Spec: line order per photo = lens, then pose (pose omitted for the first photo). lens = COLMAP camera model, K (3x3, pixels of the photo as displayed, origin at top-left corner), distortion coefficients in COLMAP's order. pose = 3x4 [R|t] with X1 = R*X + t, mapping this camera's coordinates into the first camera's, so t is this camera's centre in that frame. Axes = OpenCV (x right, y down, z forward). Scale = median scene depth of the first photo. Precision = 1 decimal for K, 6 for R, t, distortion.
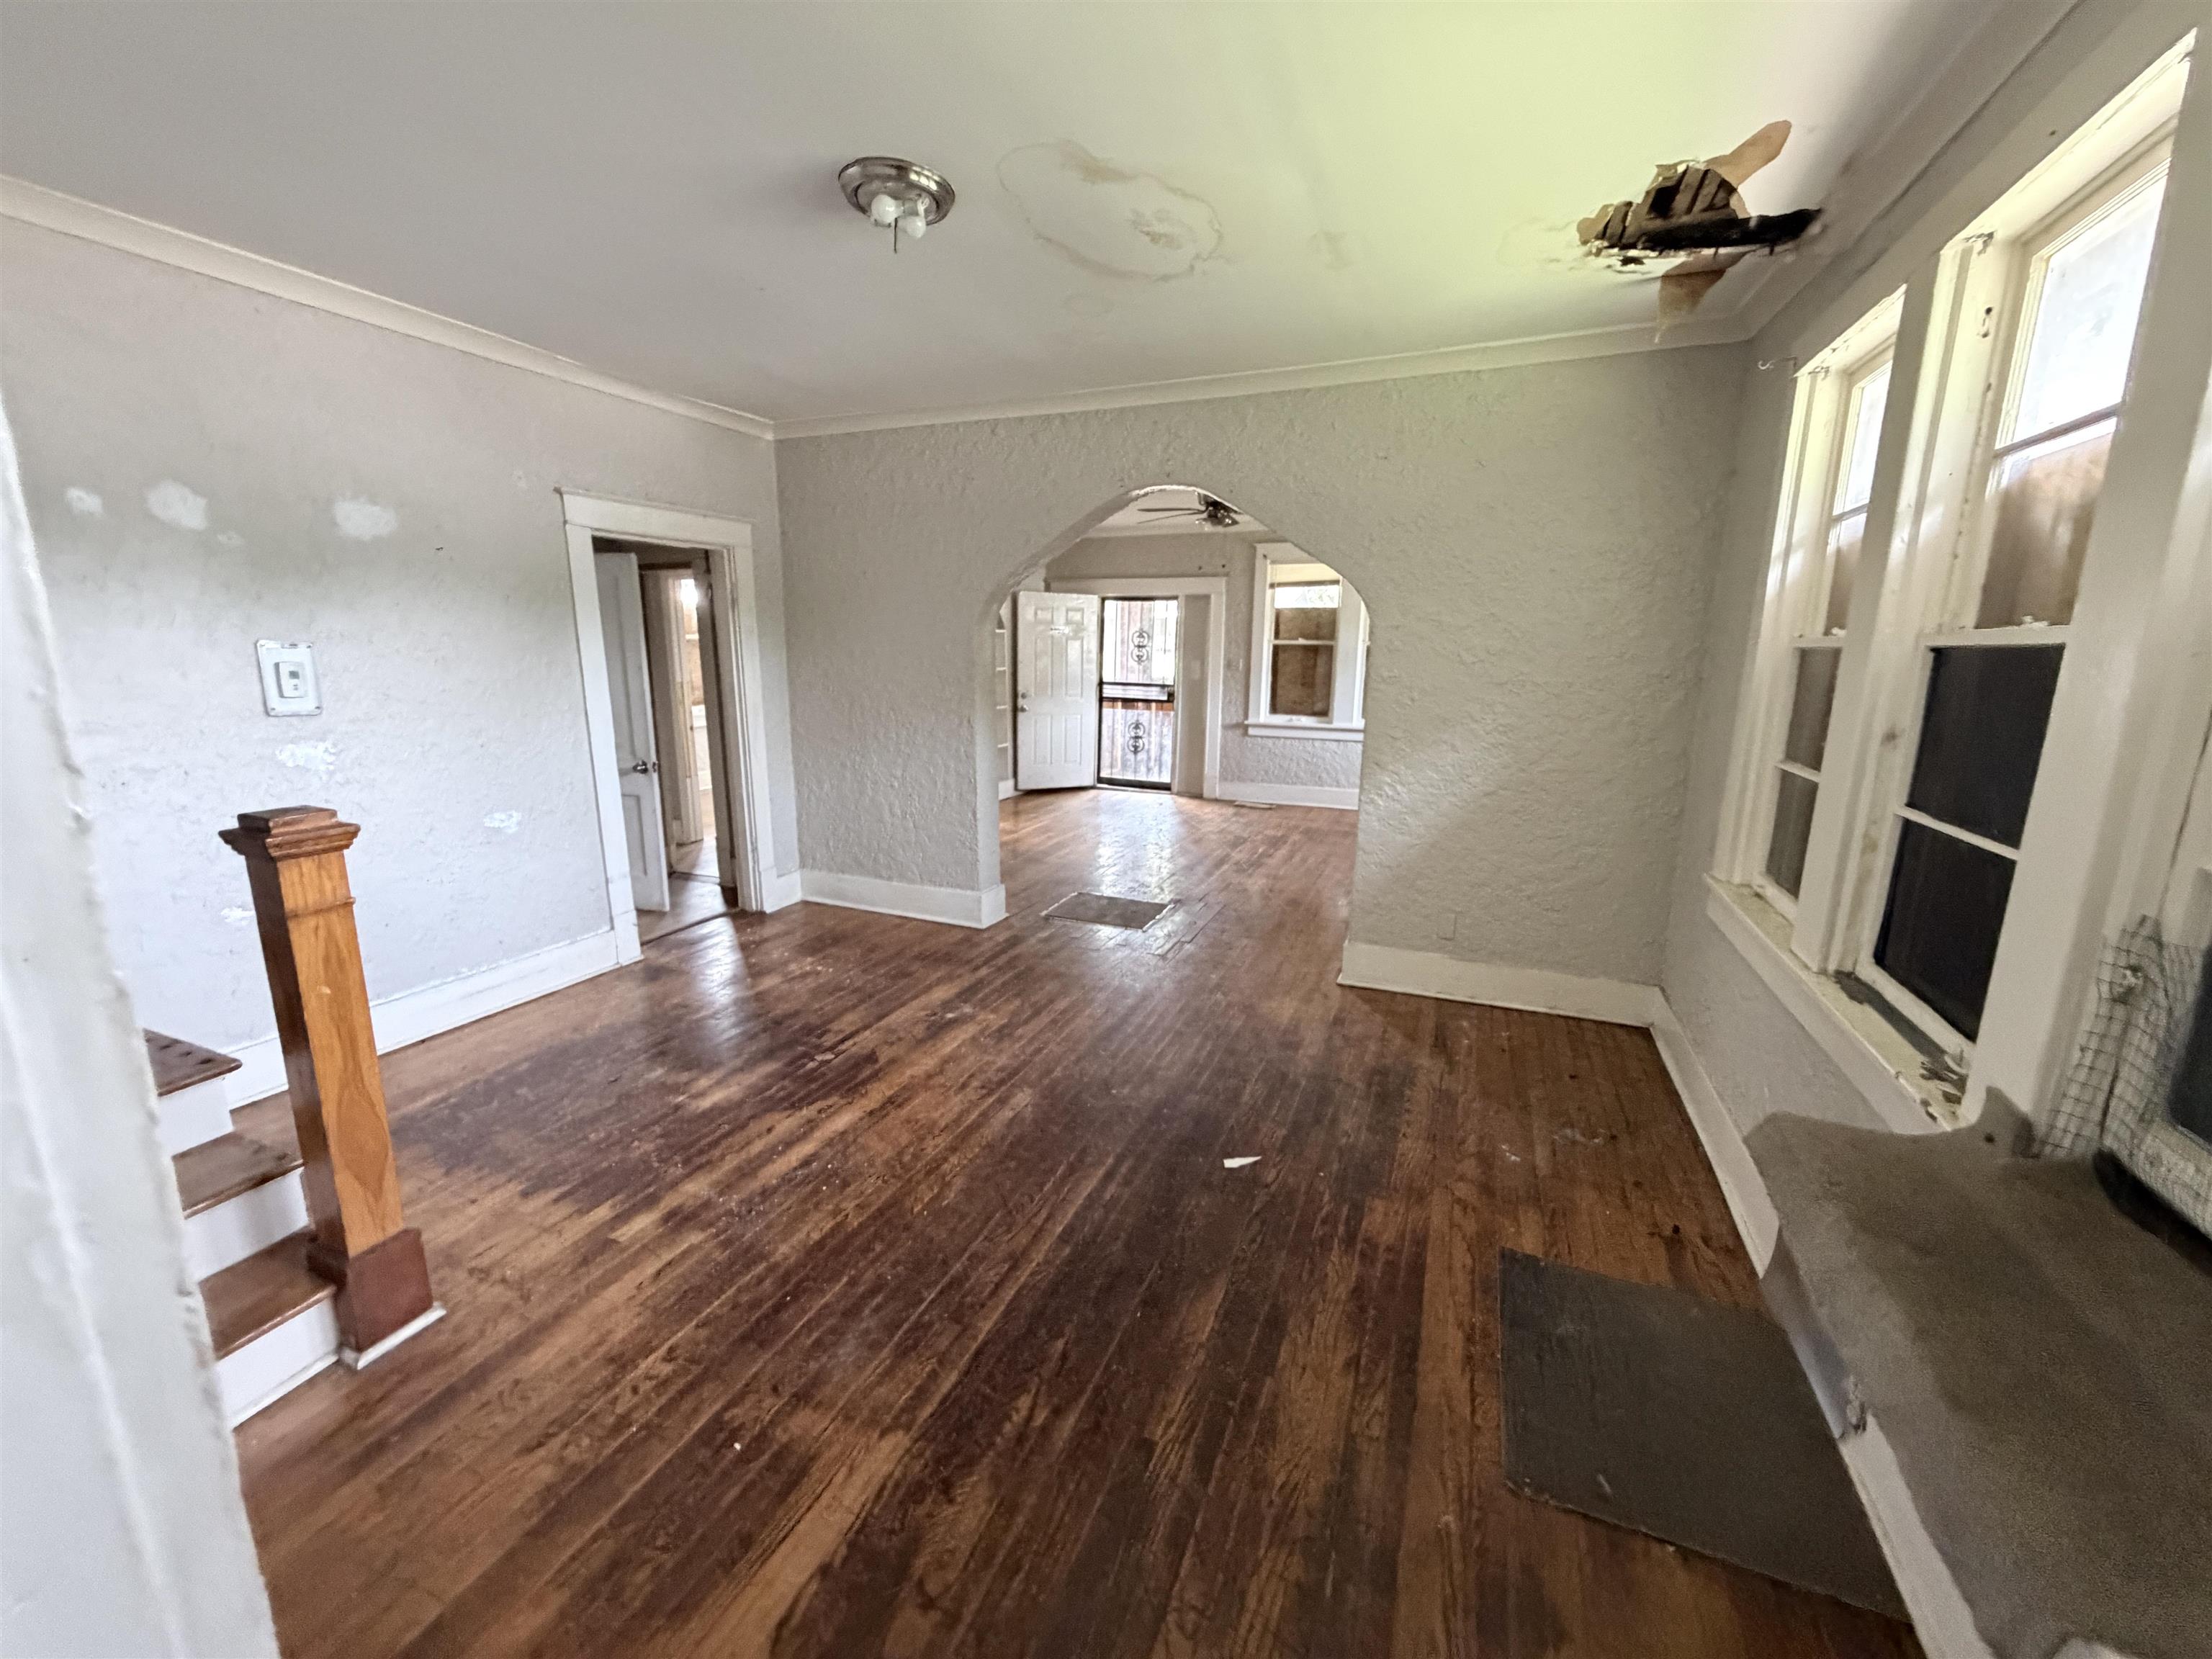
lens RADIAL K [[891.1, 0, 1103.2], [0, 891.1, 831.4], [0, 0, 1]] dist [0.003636, -0.000214]
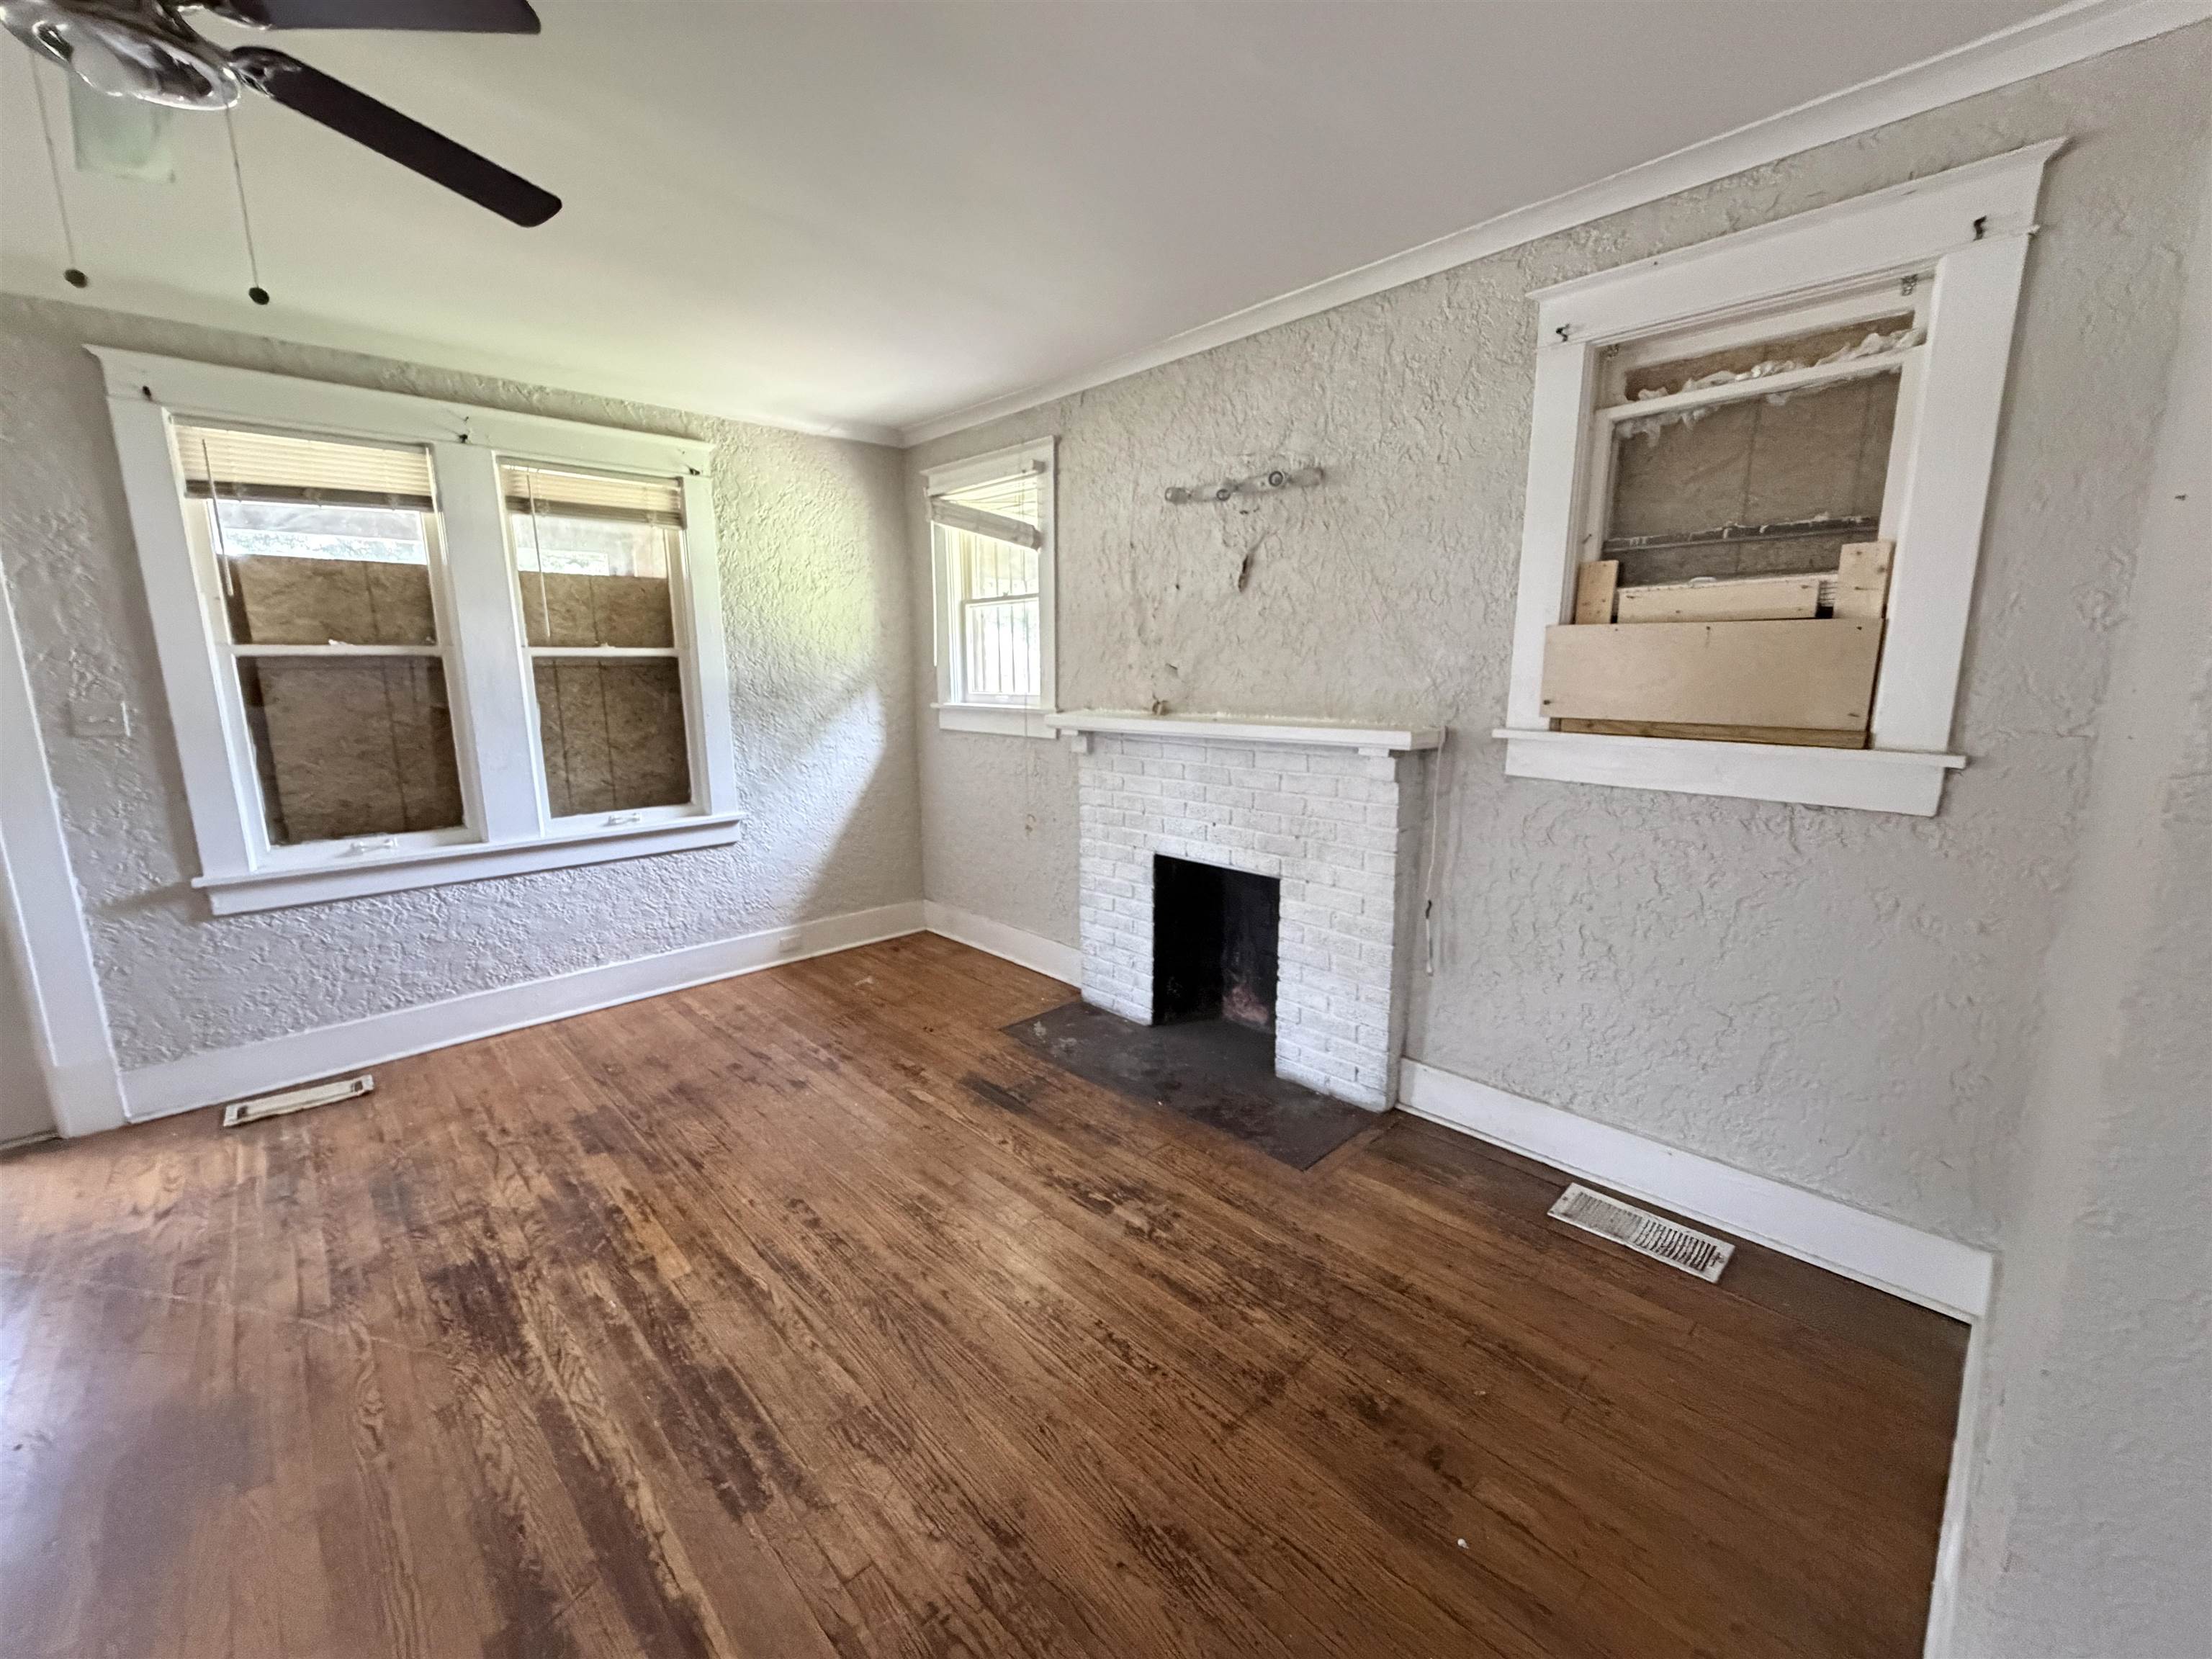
lens RADIAL K [[891.1, 0, 1103.2], [0, 891.1, 831.4], [0, 0, 1]] dist [0.003636, -0.000214]
pose [[0.398436, -0.185711, 0.898198, -0.020122], [0.201641, 0.973064, 0.111744, -0.330787], [-0.894757, 0.136591, 0.425151, 1.615443]]
